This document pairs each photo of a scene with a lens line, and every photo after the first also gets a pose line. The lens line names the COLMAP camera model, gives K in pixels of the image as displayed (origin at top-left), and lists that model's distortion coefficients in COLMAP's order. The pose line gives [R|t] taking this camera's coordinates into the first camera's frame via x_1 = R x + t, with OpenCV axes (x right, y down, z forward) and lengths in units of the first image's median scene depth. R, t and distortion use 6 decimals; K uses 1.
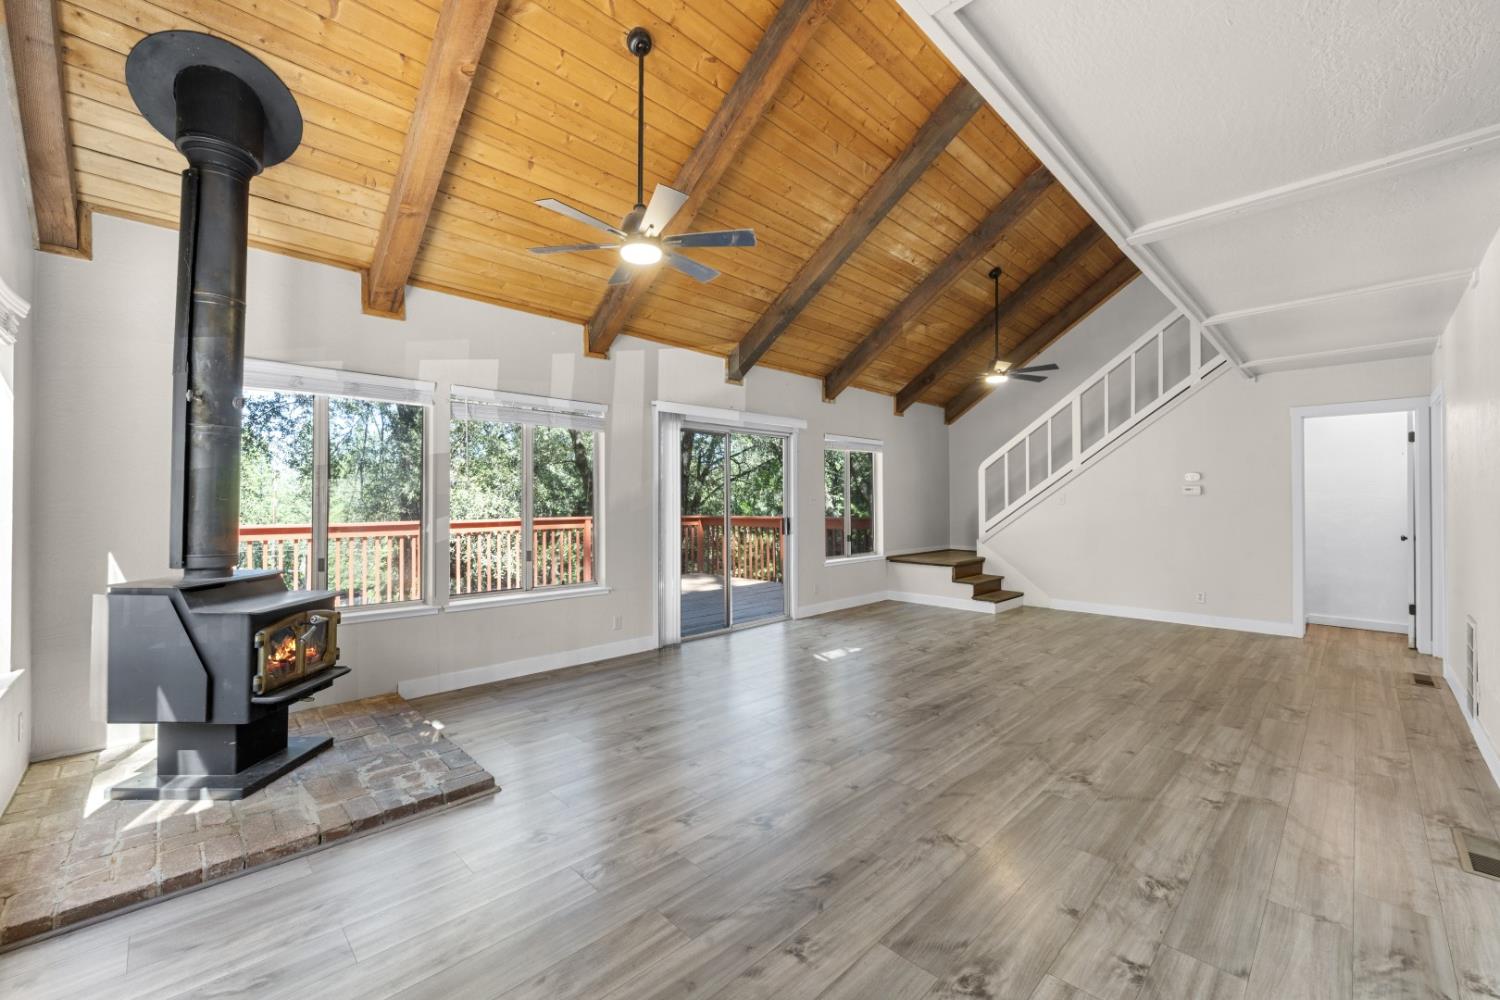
lens RADIAL K [[597.1, 0, 745.1], [0, 597.1, 494.5], [0, 0, 1]] dist [-0.001329, 0.000003]
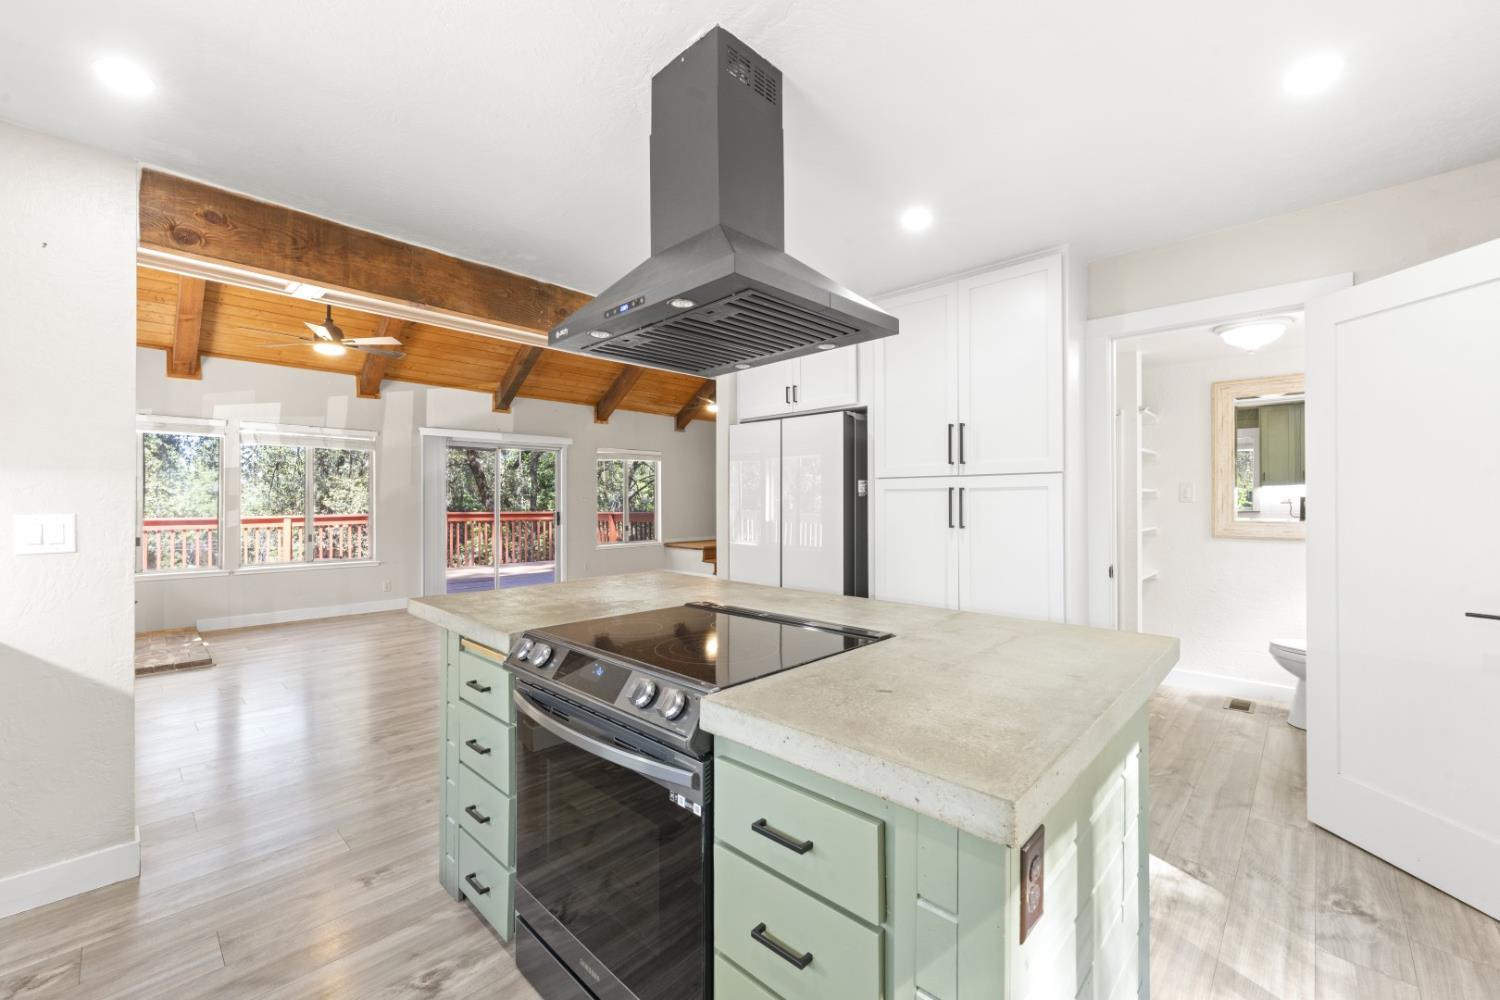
lens RADIAL K [[597.1, 0, 749.4], [0, 597.1, 497.4], [0, 0, 1]] dist [-0.001329, 0.000003]
pose [[0.998956, -0.003034, 0.045577, 0.507821], [0.002761, 0.999978, 0.006049, -0.001365], [-0.045595, -0.005916, 0.998943, -0.387431]]
